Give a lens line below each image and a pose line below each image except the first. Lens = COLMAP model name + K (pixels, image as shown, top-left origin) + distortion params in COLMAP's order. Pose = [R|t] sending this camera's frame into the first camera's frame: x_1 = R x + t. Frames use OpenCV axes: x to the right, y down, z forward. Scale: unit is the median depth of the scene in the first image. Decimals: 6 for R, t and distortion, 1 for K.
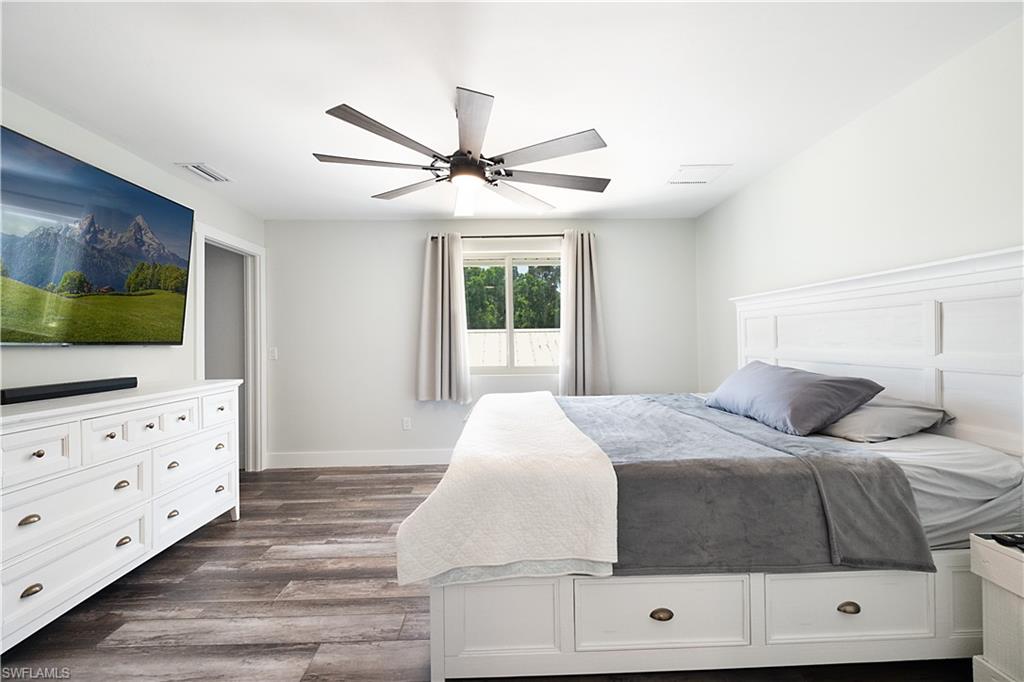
lens RADIAL K [[445.1, 0, 512.0], [0, 445.1, 341.0], [0, 0, 1]] dist [0.011022, -0.007385]
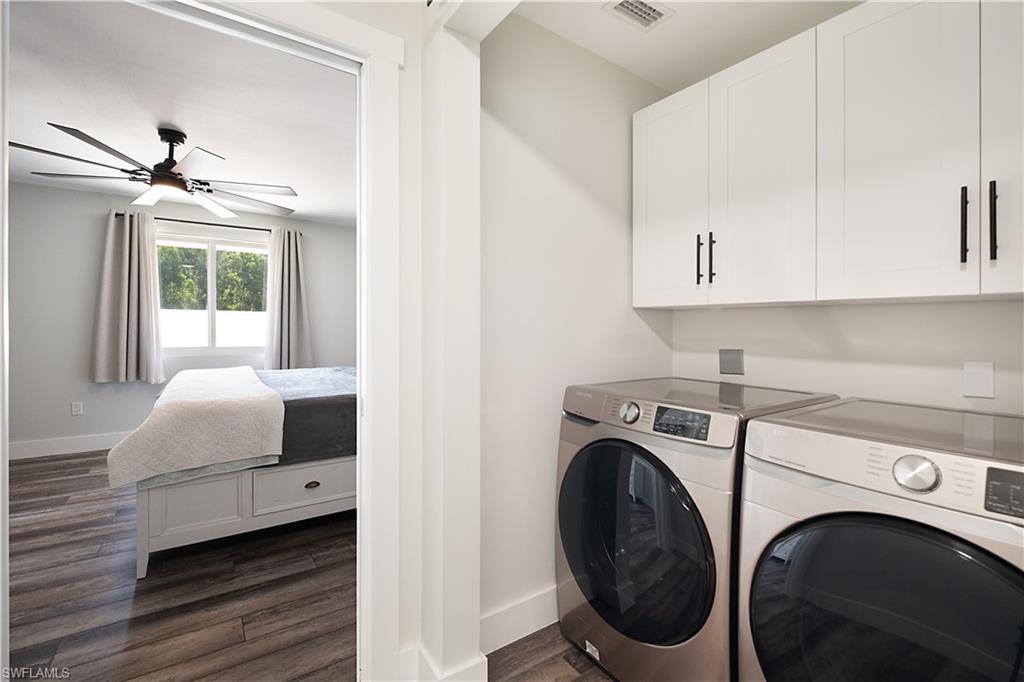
lens RADIAL K [[451.3, 0, 519.2], [0, 451.3, 333.2], [0, 0, 1]] dist [0.001435, -0.003914]
pose [[0.832718, 0.014048, 0.553519, 0.019235], [-0.020898, 0.999763, 0.006065, 0.004832], [-0.553303, -0.016617, 0.832814, -0.520614]]
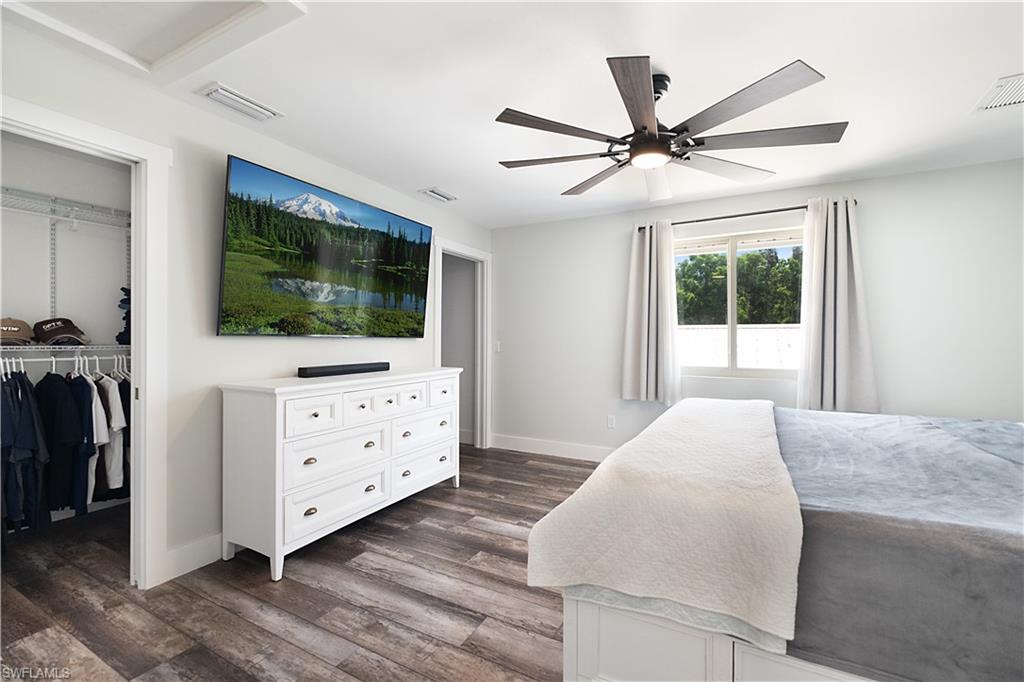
lens RADIAL K [[445.1, 0, 512.0], [0, 445.1, 341.0], [0, 0, 1]] dist [0.011022, -0.007385]
pose [[0.864181, 0.017390, -0.502881, 0.113746], [-0.012624, 0.999837, 0.012880, -0.001832], [0.503023, -0.004782, 0.864260, 0.074987]]
